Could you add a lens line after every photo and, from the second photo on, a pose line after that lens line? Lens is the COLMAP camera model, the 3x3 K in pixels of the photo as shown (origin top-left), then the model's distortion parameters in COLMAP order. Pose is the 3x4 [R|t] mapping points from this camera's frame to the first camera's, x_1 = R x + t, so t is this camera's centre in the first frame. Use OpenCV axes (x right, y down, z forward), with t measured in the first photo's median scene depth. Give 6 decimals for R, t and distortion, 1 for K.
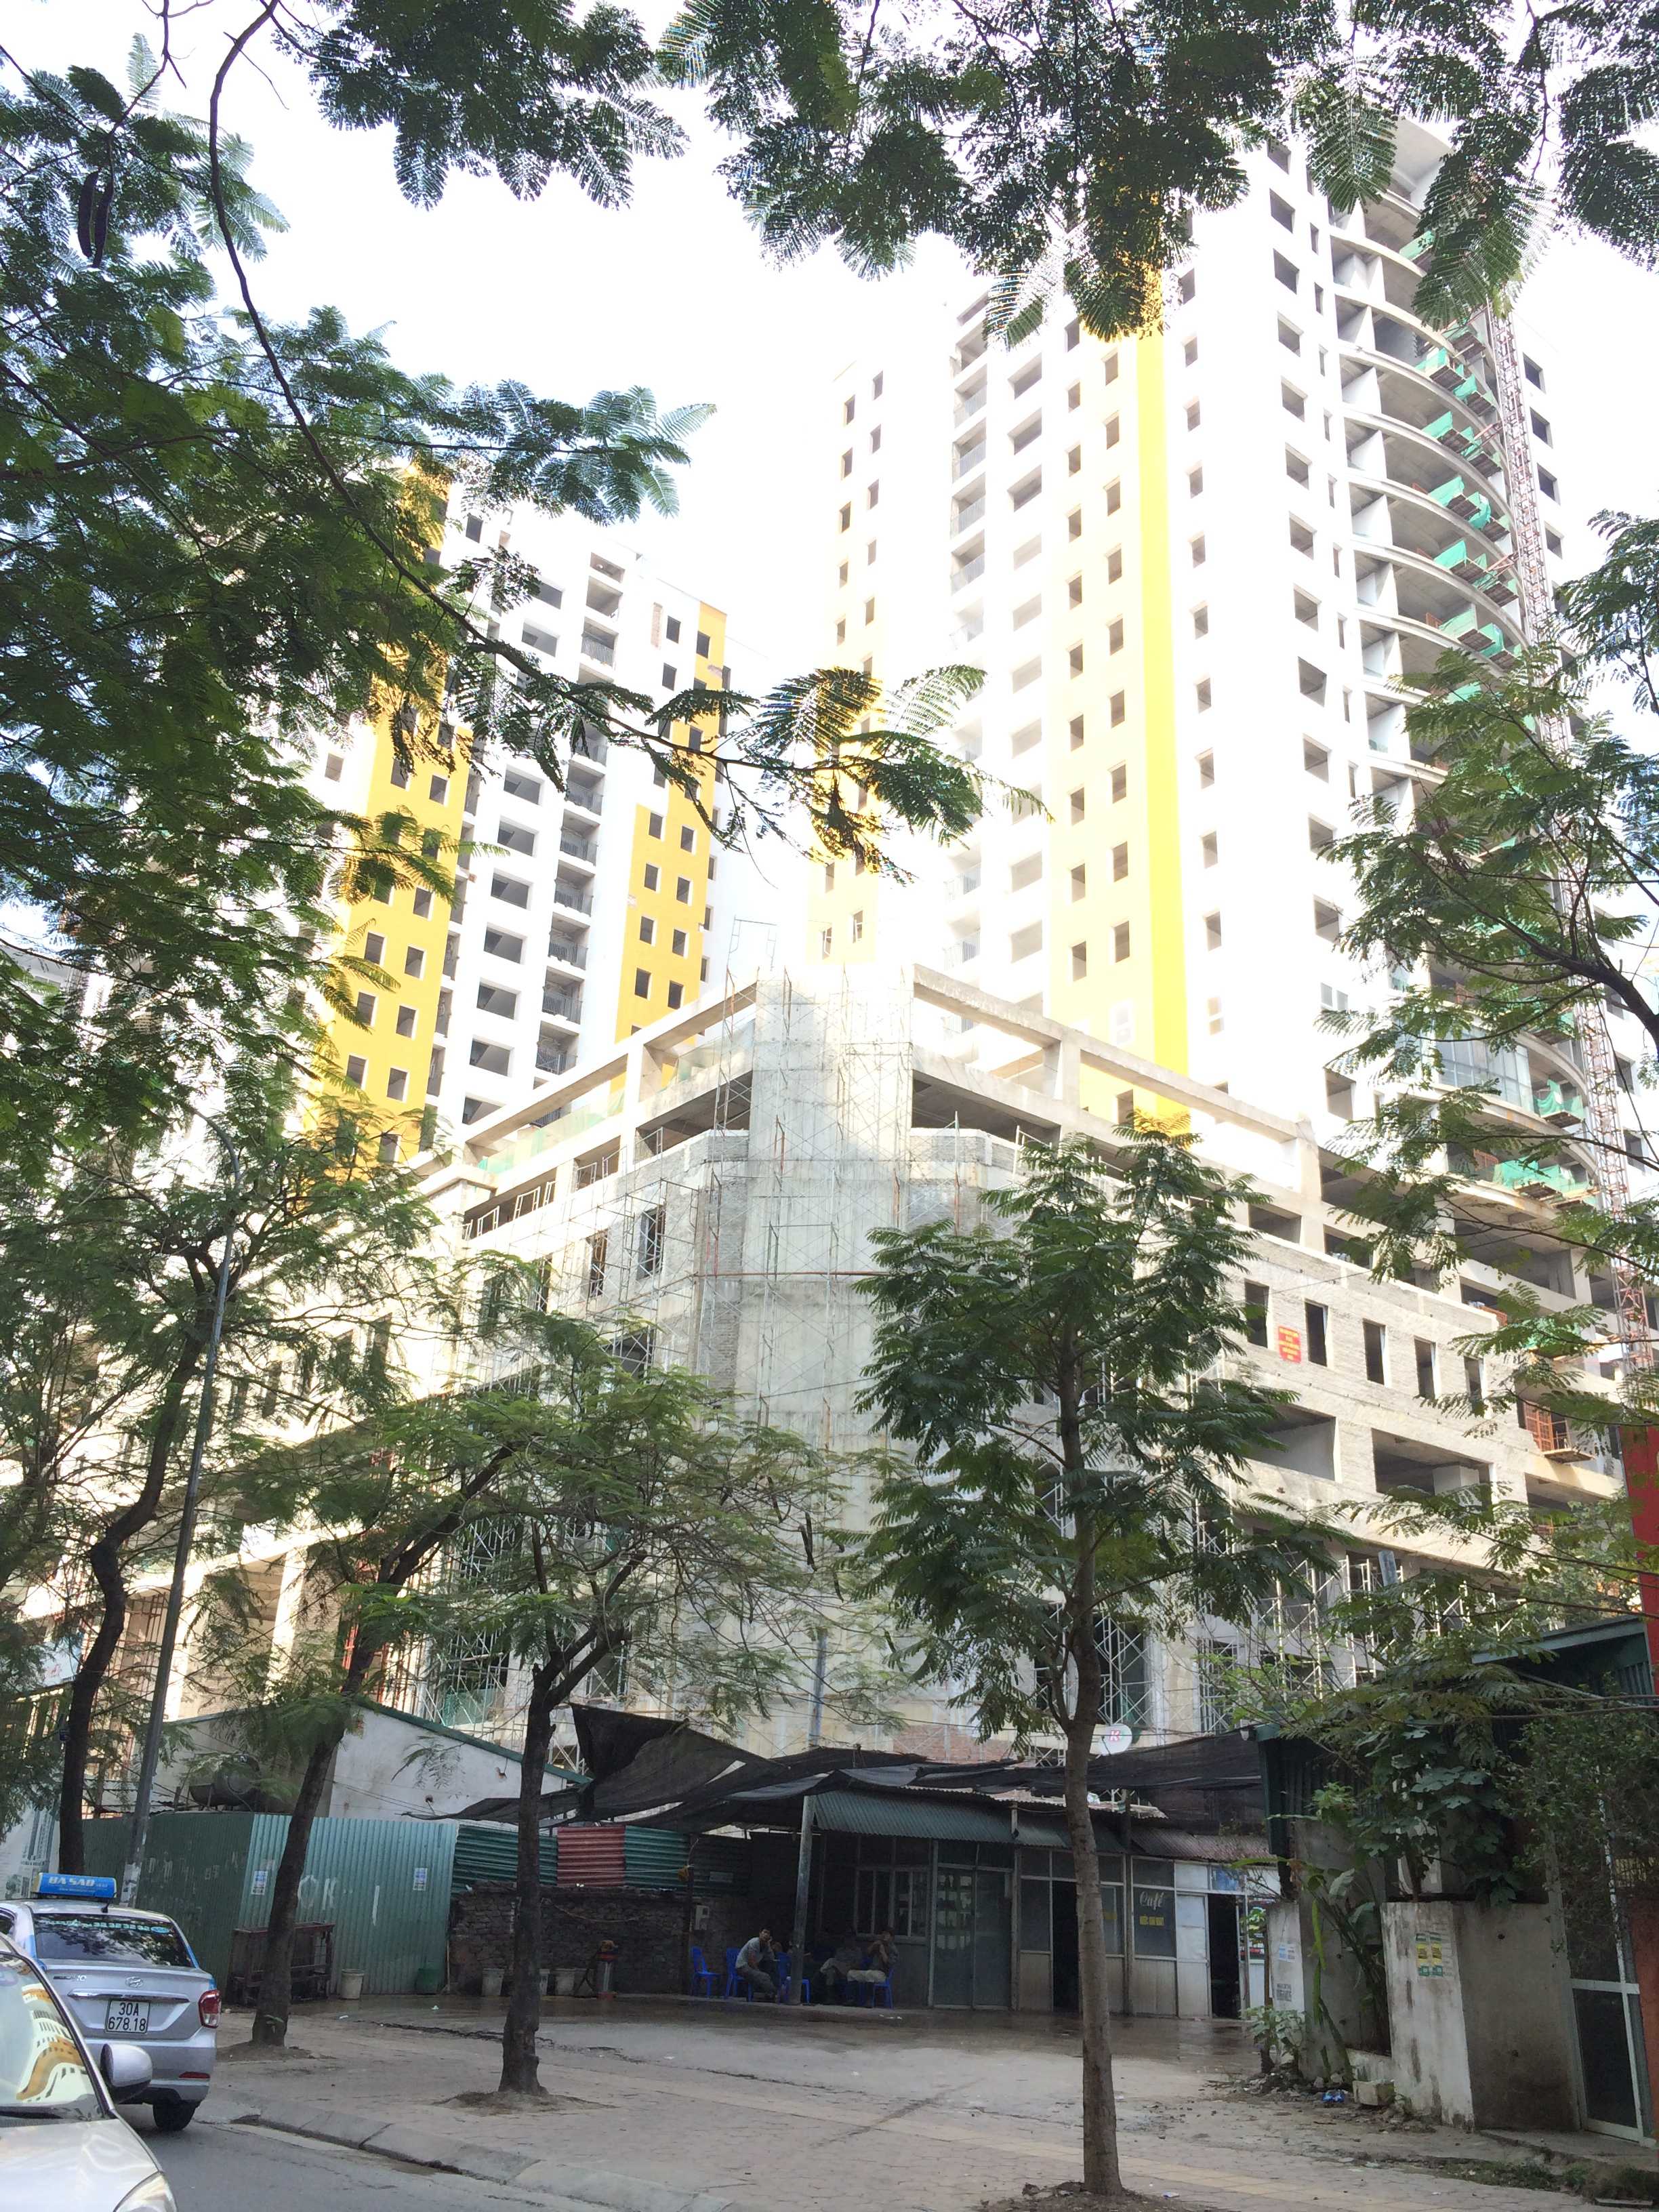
lens RADIAL K [[1883.0, 0, 829.5], [0, 1883.0, 1106.0], [0, 0, 1]] dist [0.012633, 0.002124]
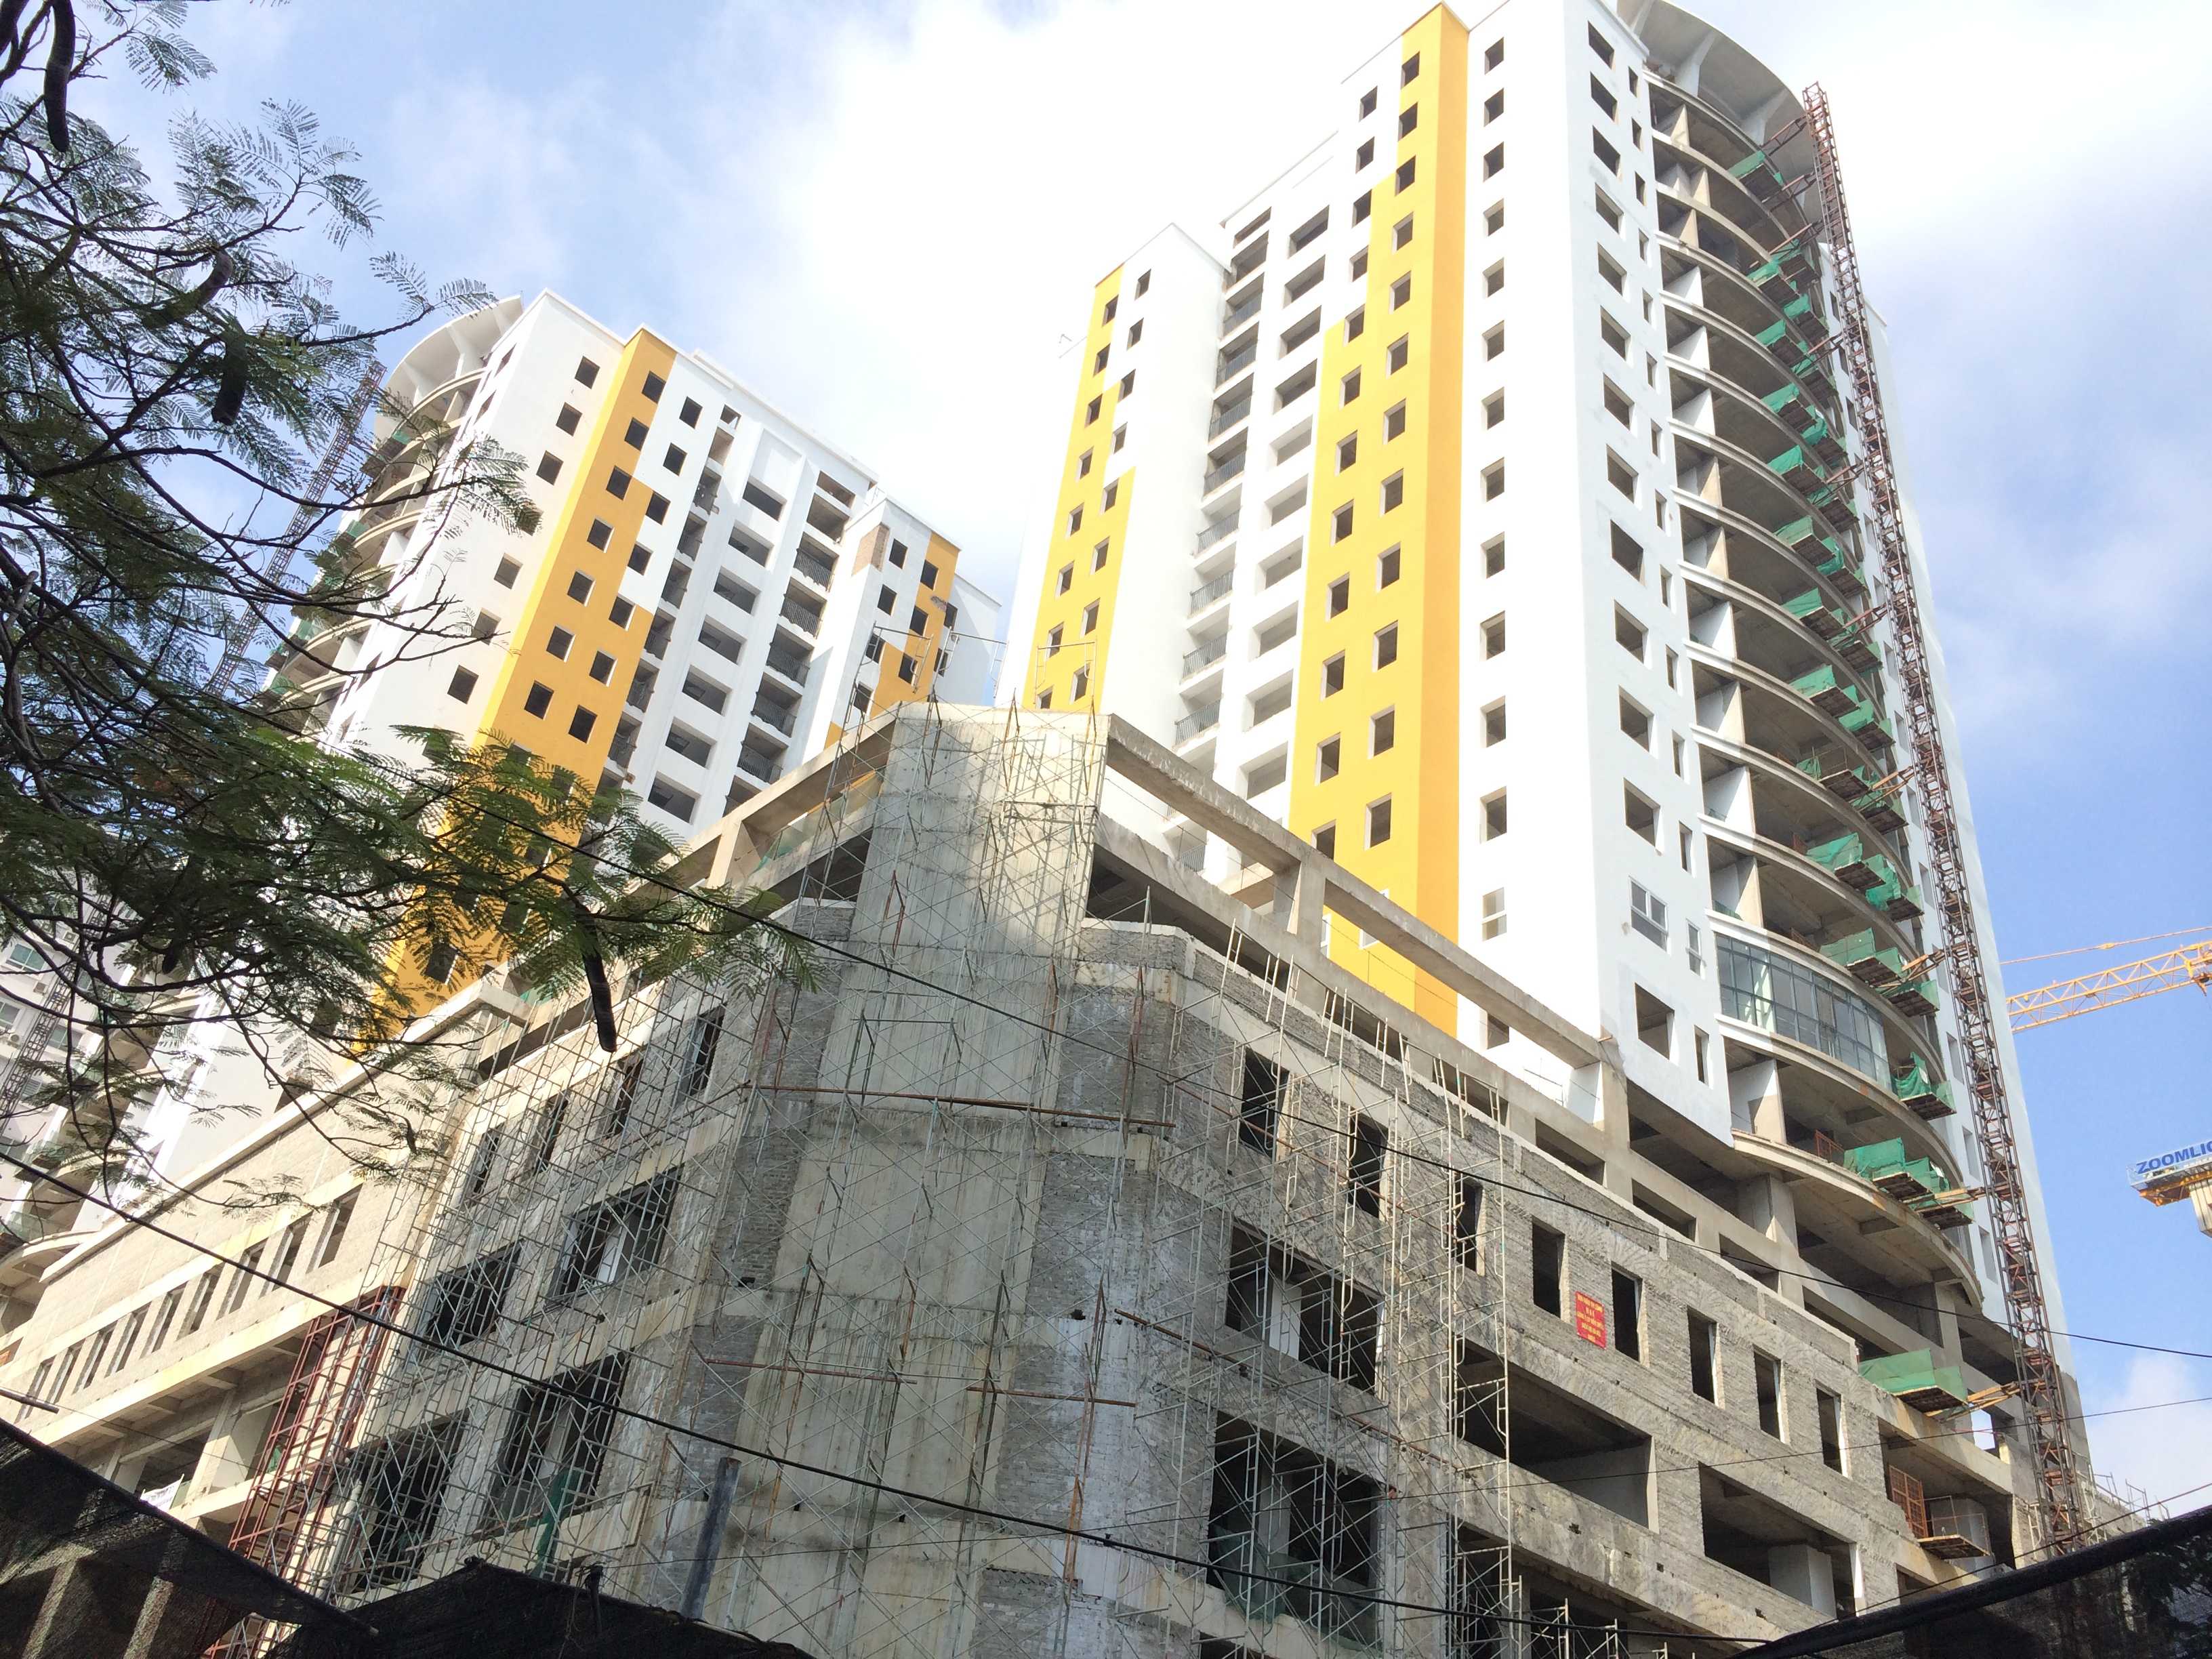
lens RADIAL K [[1883.0, 0, 1047.4], [0, 1883.0, 820.8], [0, 0, 1]] dist [0.012633, 0.002124]
pose [[0.994439, 0.104692, -0.011408, 0.029304], [-0.104898, 0.975113, -0.195322, 0.098247], [-0.009324, 0.195433, 0.980673, 0.259324]]
